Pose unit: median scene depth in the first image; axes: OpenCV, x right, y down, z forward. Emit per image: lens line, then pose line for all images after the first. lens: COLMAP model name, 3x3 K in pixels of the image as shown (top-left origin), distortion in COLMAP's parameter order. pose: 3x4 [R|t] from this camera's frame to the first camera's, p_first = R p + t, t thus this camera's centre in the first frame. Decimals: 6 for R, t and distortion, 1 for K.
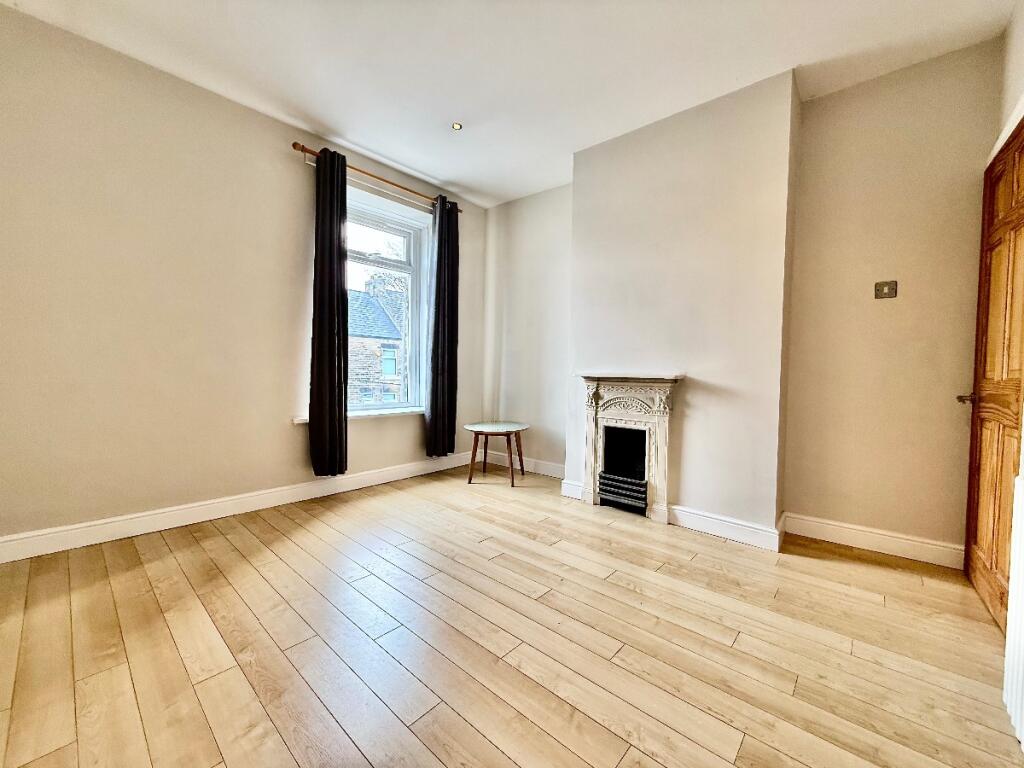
lens RADIAL K [[408.0, 0, 508.7], [0, 408.0, 381.9], [0, 0, 1]] dist [0.000816, -0.000038]
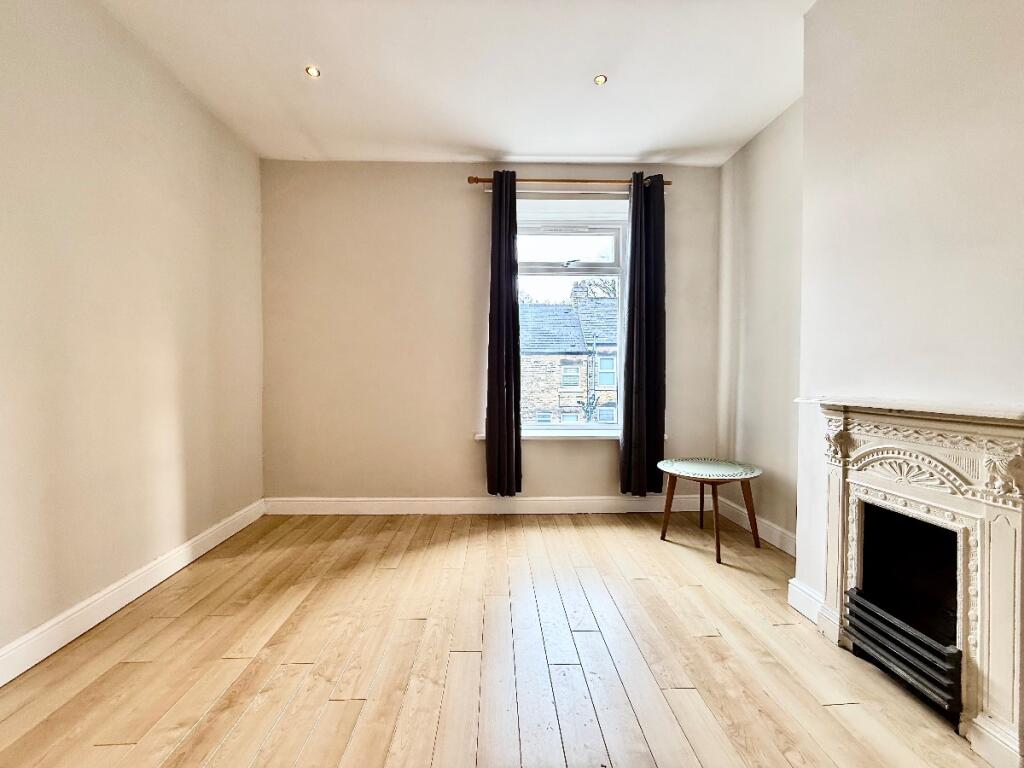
lens RADIAL K [[408.0, 0, 508.7], [0, 408.0, 381.9], [0, 0, 1]] dist [0.000816, -0.000038]
pose [[0.694103, -0.007414, -0.719837, 0.296669], [-0.010971, 0.999722, -0.020876, -0.025600], [0.719792, 0.022388, 0.693829, 0.323216]]
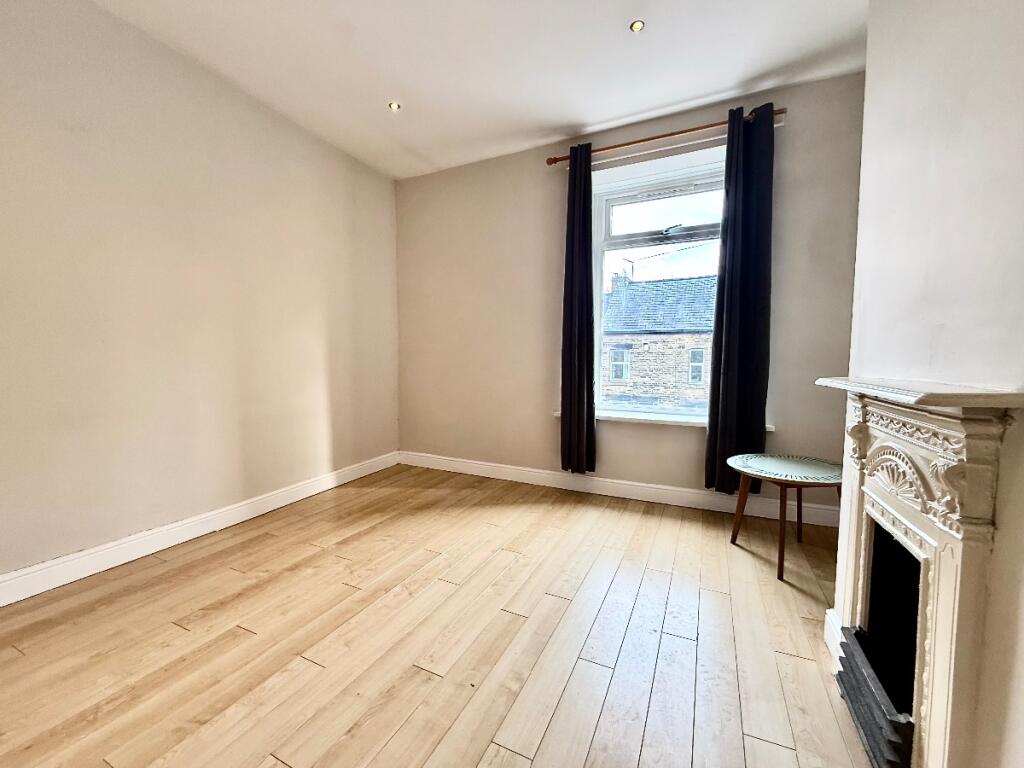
lens RADIAL K [[416.3, 0, 509.3], [0, 416.3, 386.6], [0, 0, 1]] dist [-0.000500, -0.000212]
pose [[0.280194, 0.047003, -0.958792, 0.508055], [-0.028970, 0.998760, 0.040496, -0.019734], [0.959506, 0.016429, 0.281209, 0.561824]]
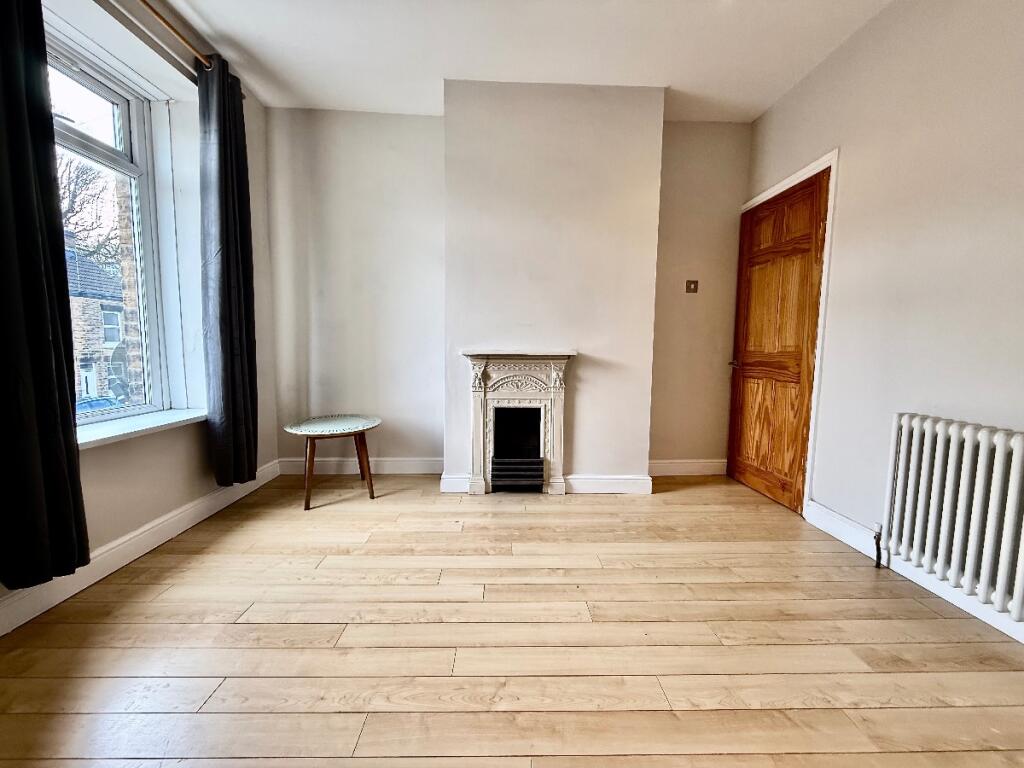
lens RADIAL K [[408.0, 0, 508.7], [0, 408.0, 381.9], [0, 0, 1]] dist [0.000816, -0.000038]
pose [[0.732737, -0.070501, 0.676850, -0.359710], [0.022772, 0.996602, 0.079155, -0.022218], [-0.680131, -0.042586, 0.731853, 0.307384]]
